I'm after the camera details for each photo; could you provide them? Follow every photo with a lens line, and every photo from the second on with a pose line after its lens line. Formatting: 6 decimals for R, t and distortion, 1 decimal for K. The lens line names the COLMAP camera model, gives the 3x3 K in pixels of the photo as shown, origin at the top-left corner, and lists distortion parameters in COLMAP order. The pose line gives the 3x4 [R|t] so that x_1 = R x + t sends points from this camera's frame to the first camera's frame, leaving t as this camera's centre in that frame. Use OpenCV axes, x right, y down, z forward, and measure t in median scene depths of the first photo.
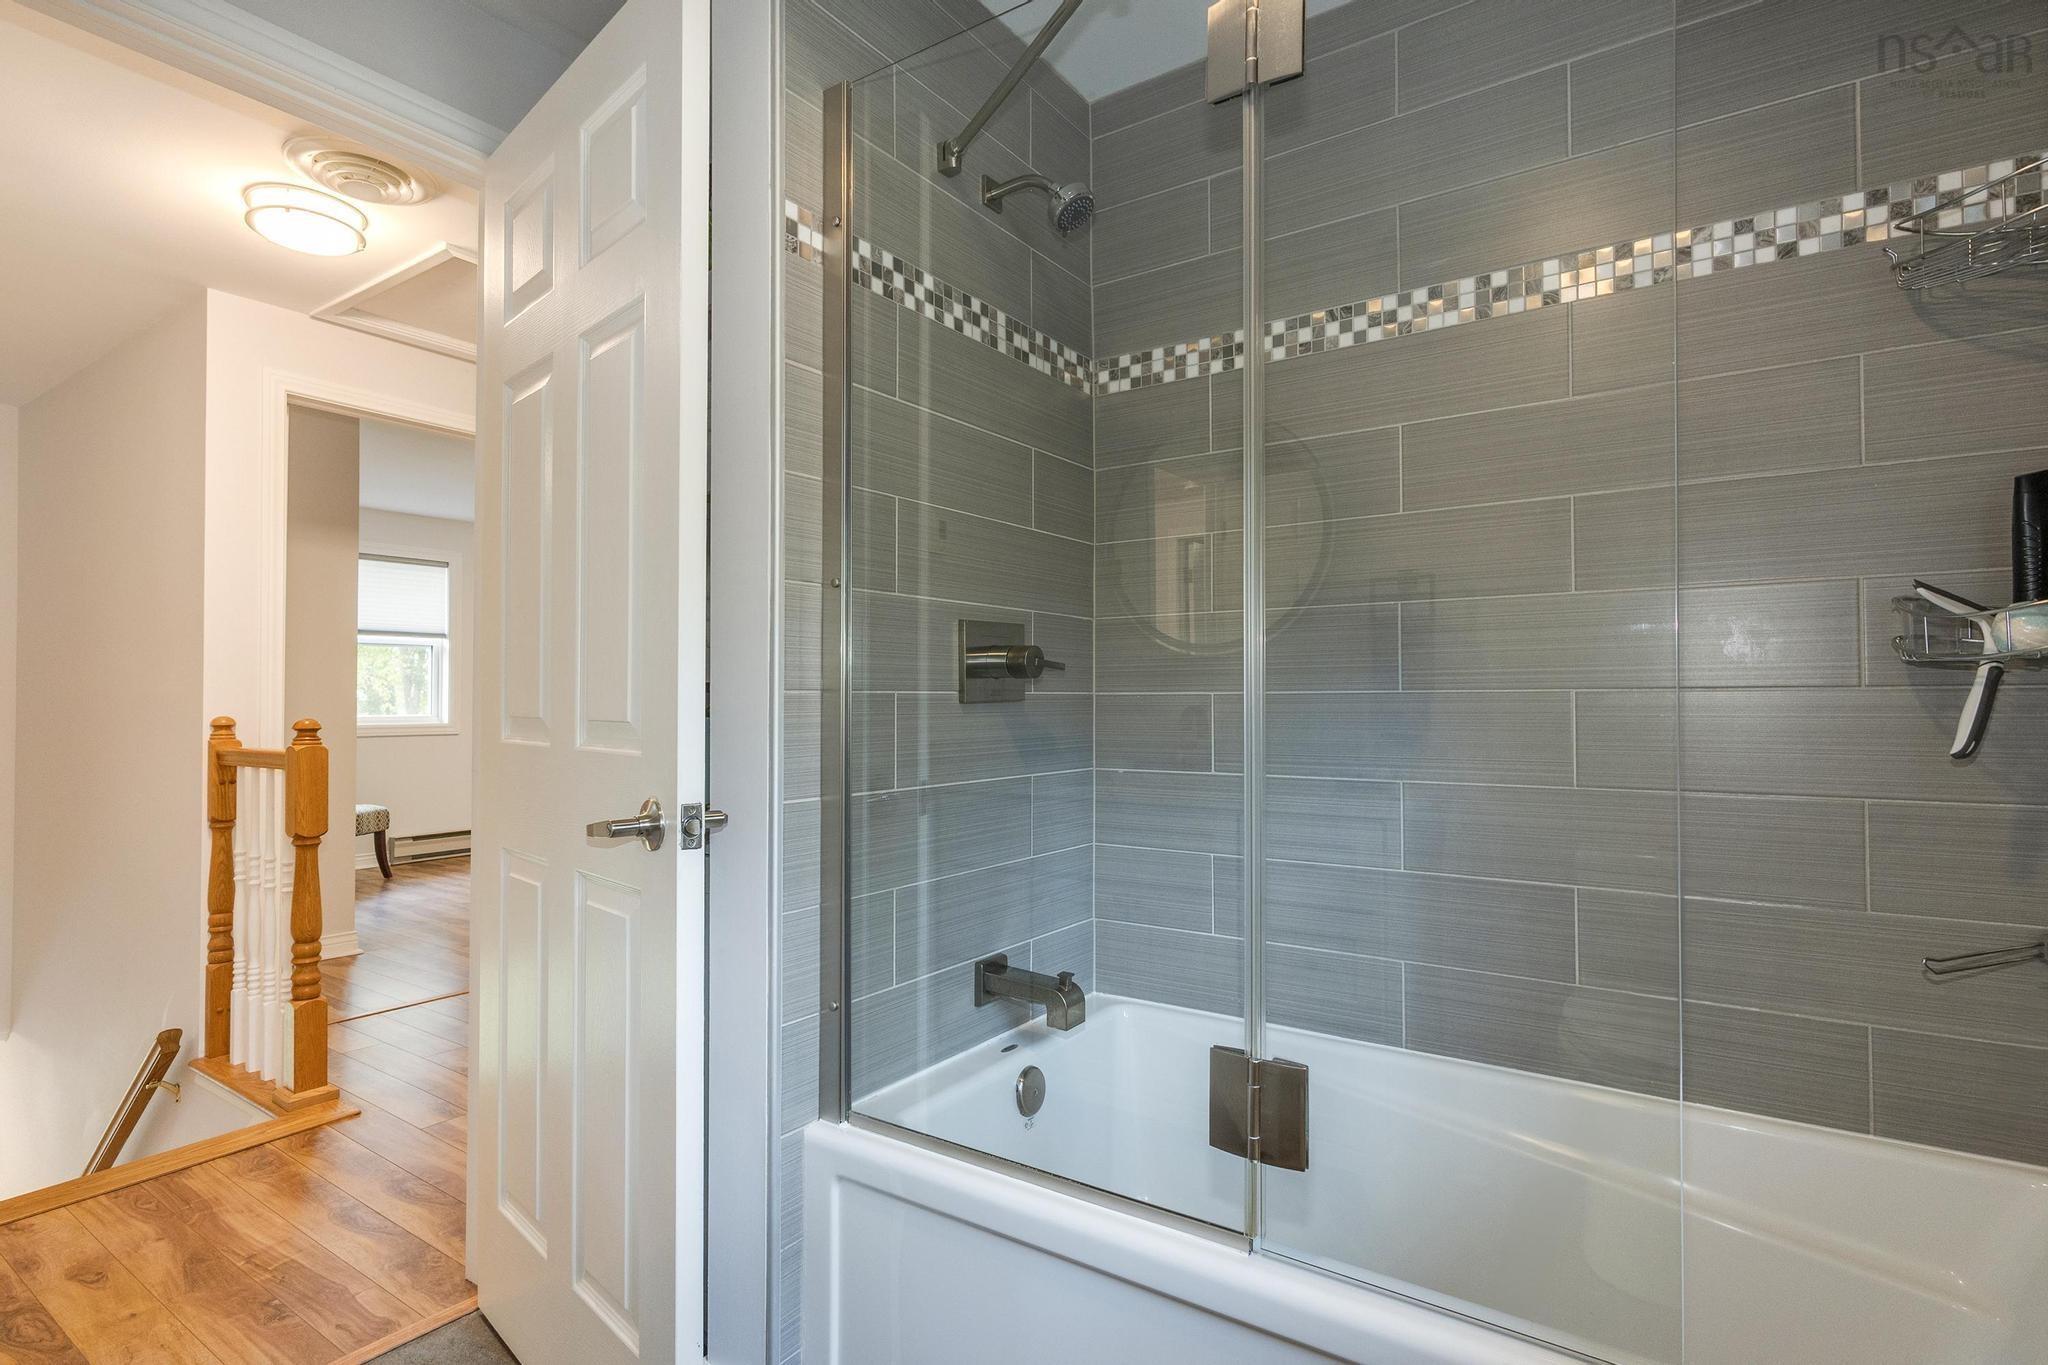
lens RADIAL K [[1012.9, 0, 1024.0], [0, 1012.9, 682.5], [0, 0, 1]] dist [0.002276, 0.000362]
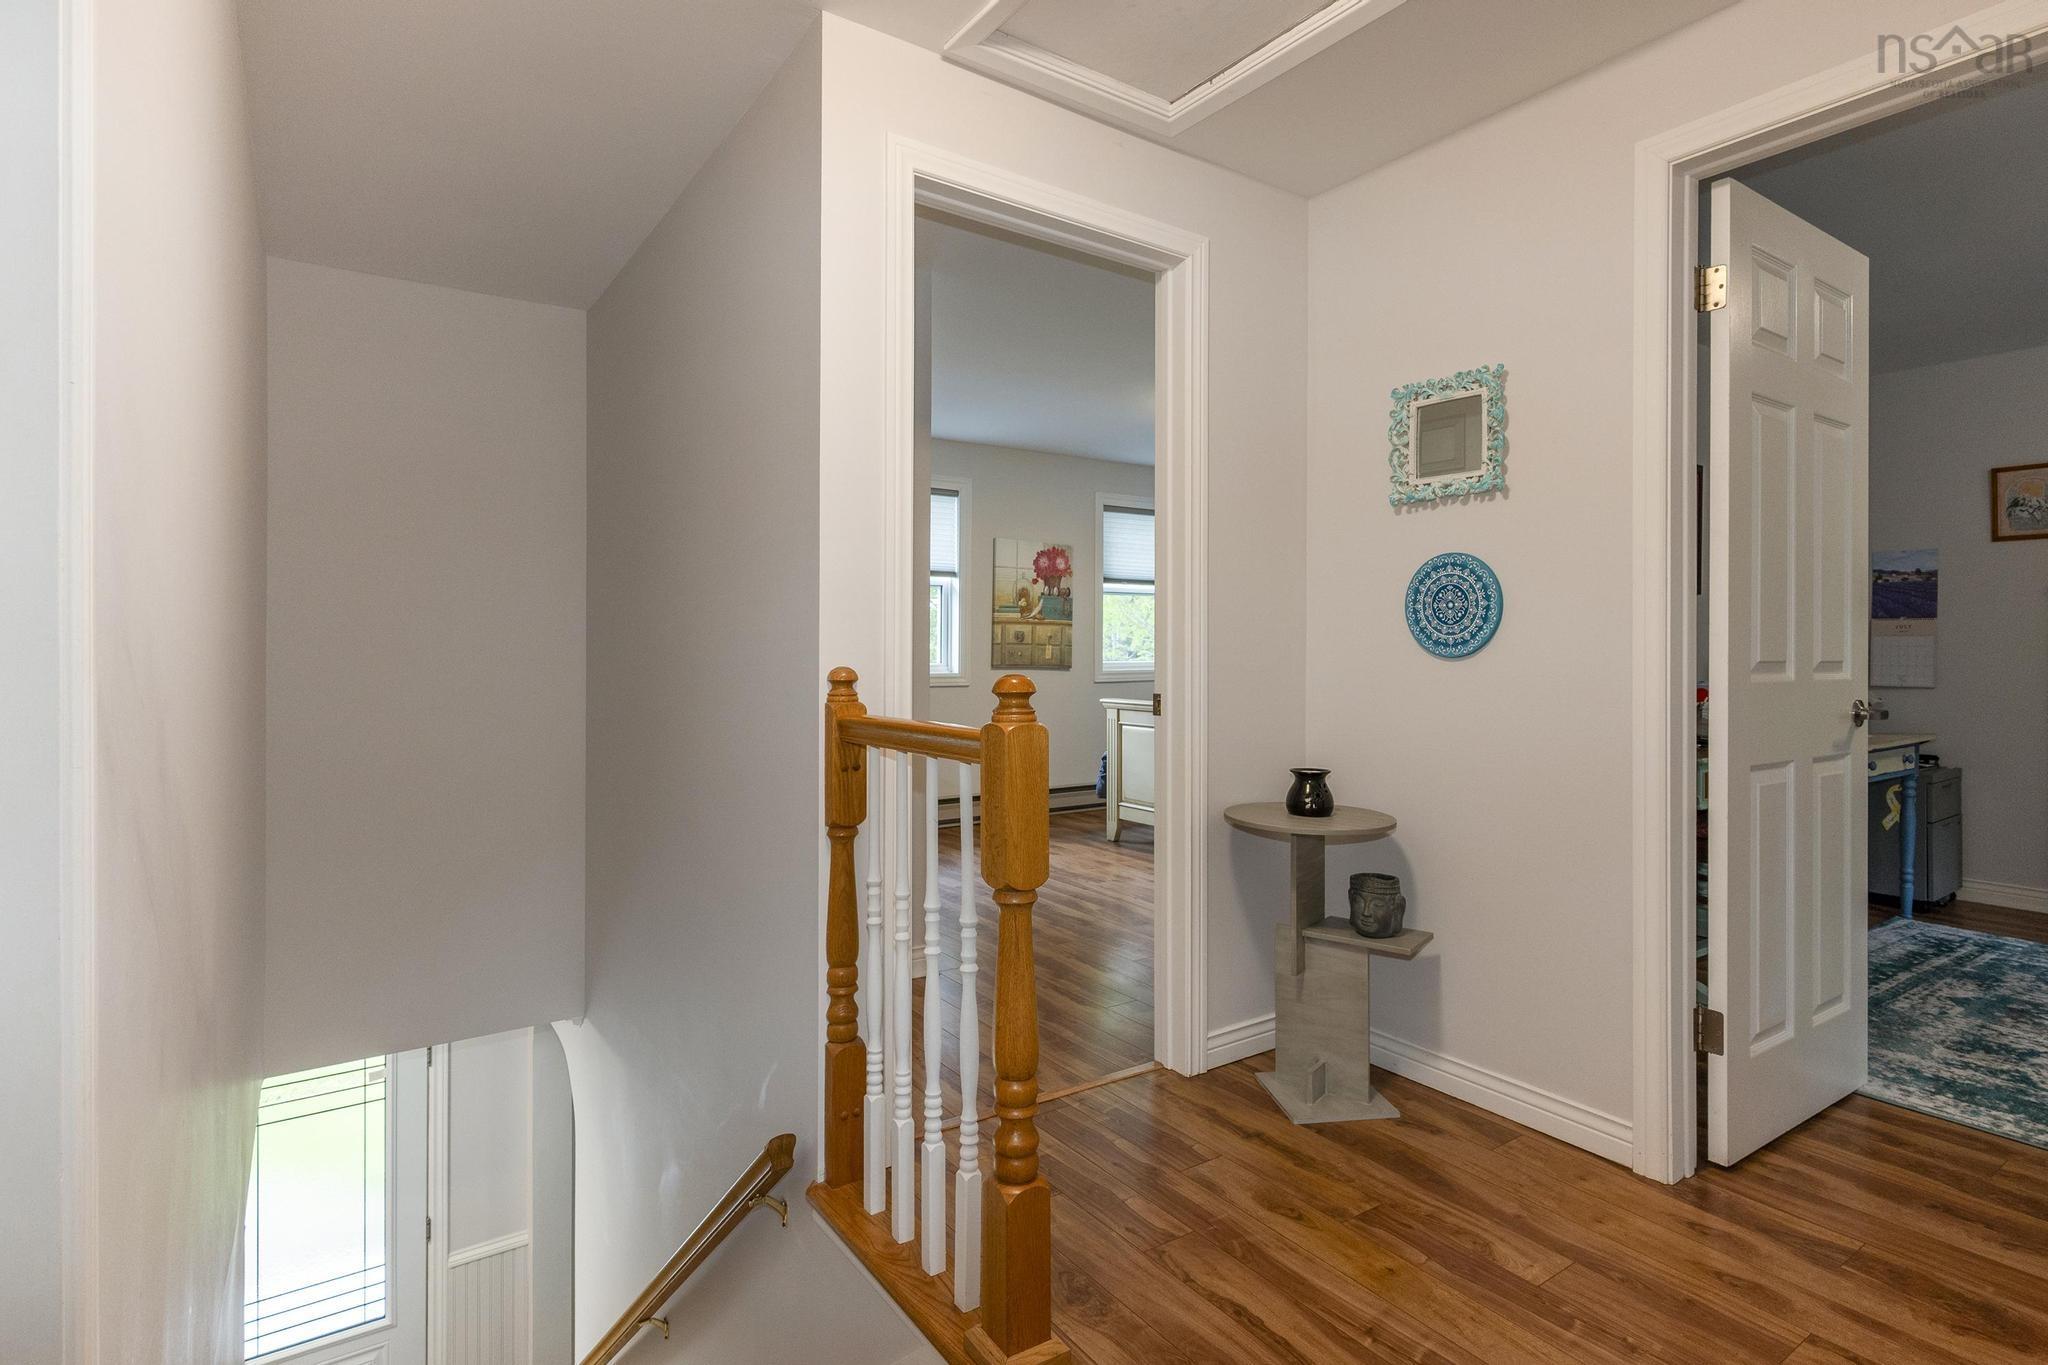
lens RADIAL K [[1030.0, 0, 1027.1], [0, 1030.0, 656.5], [0, 0, 1]] dist [0.003081, 0.001786]
pose [[0.933358, 0.008420, -0.358847, -0.443383], [-0.000264, 0.999741, 0.022770, 0.011885], [0.358946, -0.021158, 0.933118, 0.425655]]
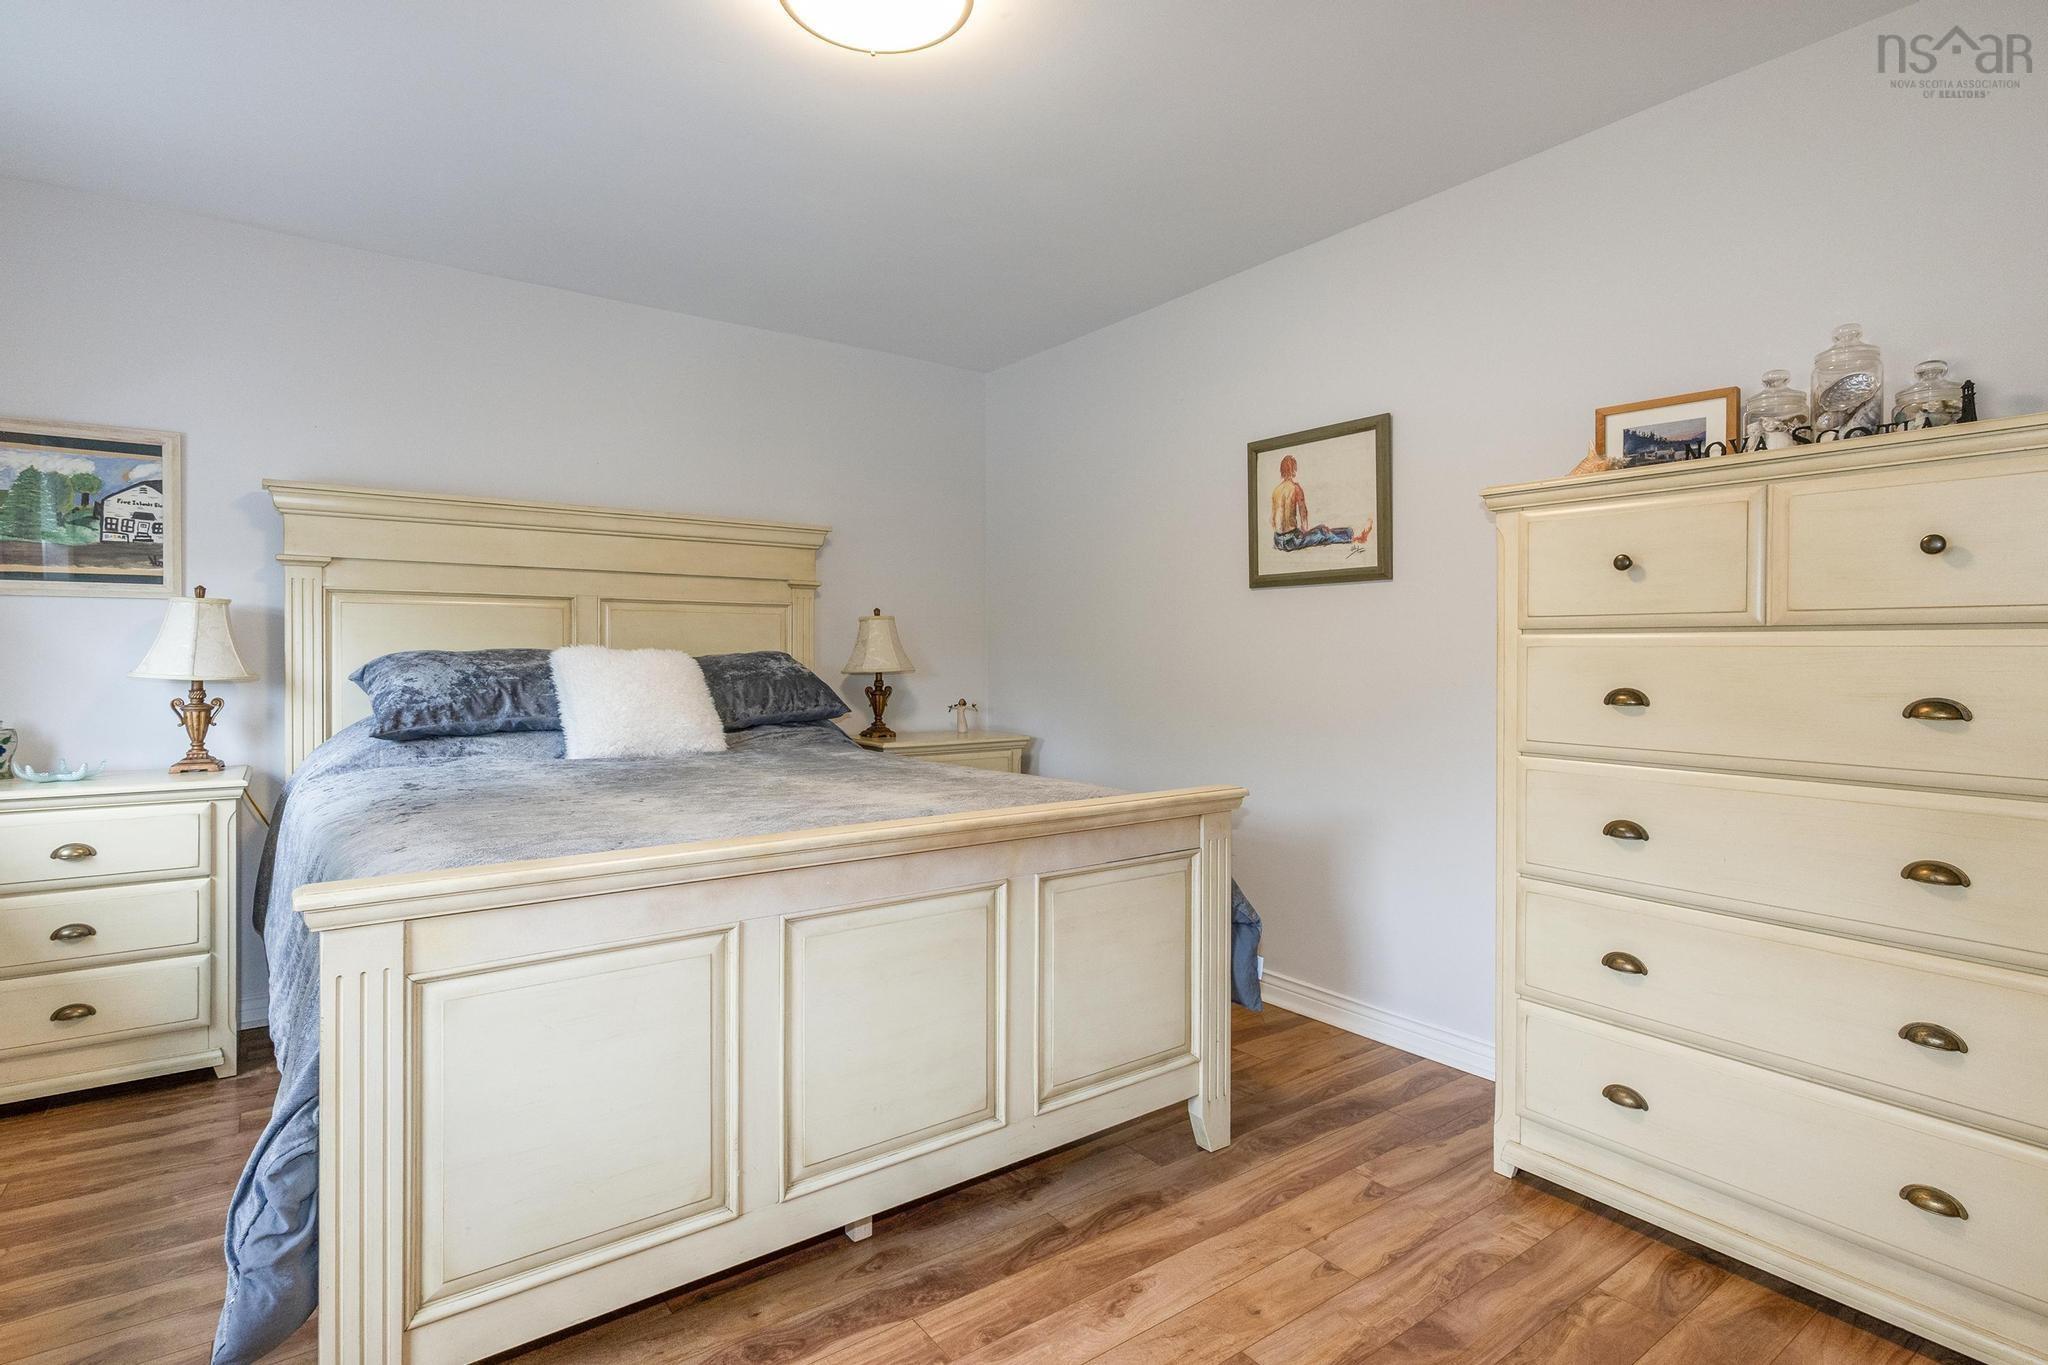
lens RADIAL K [[1030.0, 0, 1027.1], [0, 1030.0, 656.5], [0, 0, 1]] dist [0.003081, 0.001786]
pose [[0.331222, 0.002854, 0.943548, -1.290991], [-0.011933, 0.999928, 0.001164, 0.033521], [-0.943477, -0.011645, 0.331232, 1.850178]]
